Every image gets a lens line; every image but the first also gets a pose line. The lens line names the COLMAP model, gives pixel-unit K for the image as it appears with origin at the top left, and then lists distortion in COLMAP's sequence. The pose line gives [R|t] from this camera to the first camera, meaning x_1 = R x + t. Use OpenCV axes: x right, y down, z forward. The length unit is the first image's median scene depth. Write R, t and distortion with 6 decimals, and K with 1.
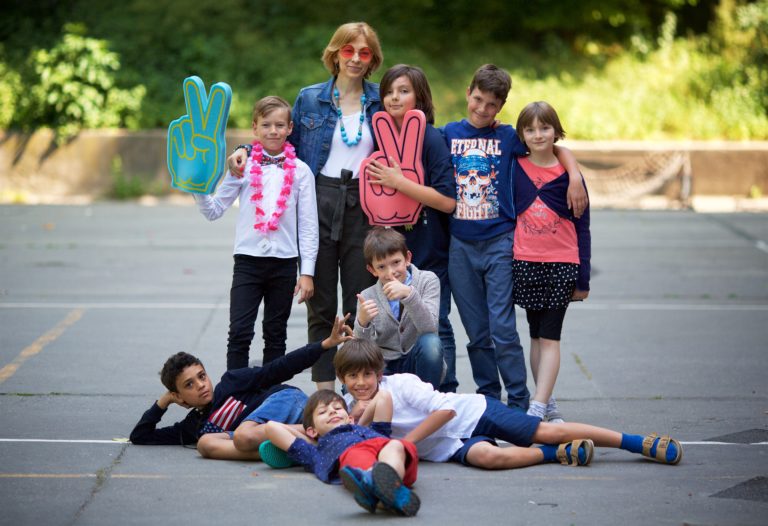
lens RADIAL K [[2998.5, 0, 384.0], [0, 2998.5, 263.0], [0, 0, 1]] dist [0.081011, 0.498554]
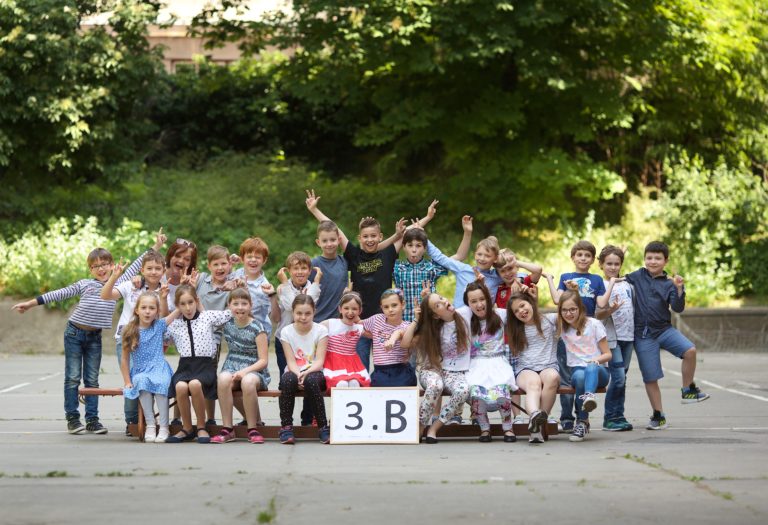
lens RADIAL K [[3149.5, 0, 384.0], [0, 3149.5, 262.5], [0, 0, 1]] dist [0.255194, -1.526528]
pose [[0.999882, -0.008544, 0.012734, -0.010313], [0.009372, 0.997743, -0.066490, 0.030555], [-0.012137, 0.066602, 0.997706, -0.366210]]
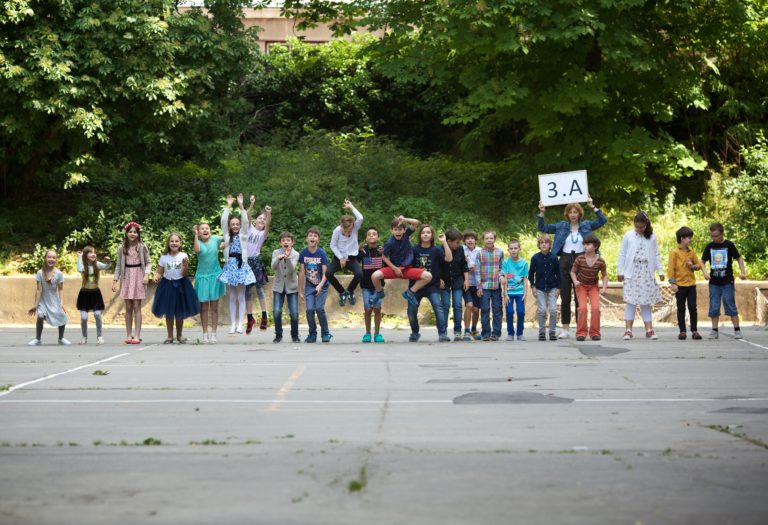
lens RADIAL K [[3033.7, 0, 384.0], [0, 3033.7, 262.5], [0, 0, 1]] dist [0.178293, -3.551828]
pose [[0.999846, -0.007902, -0.015699, -0.010656], [0.006965, 0.998241, -0.058872, 0.030383], [0.016137, 0.058753, 0.998142, -0.354398]]
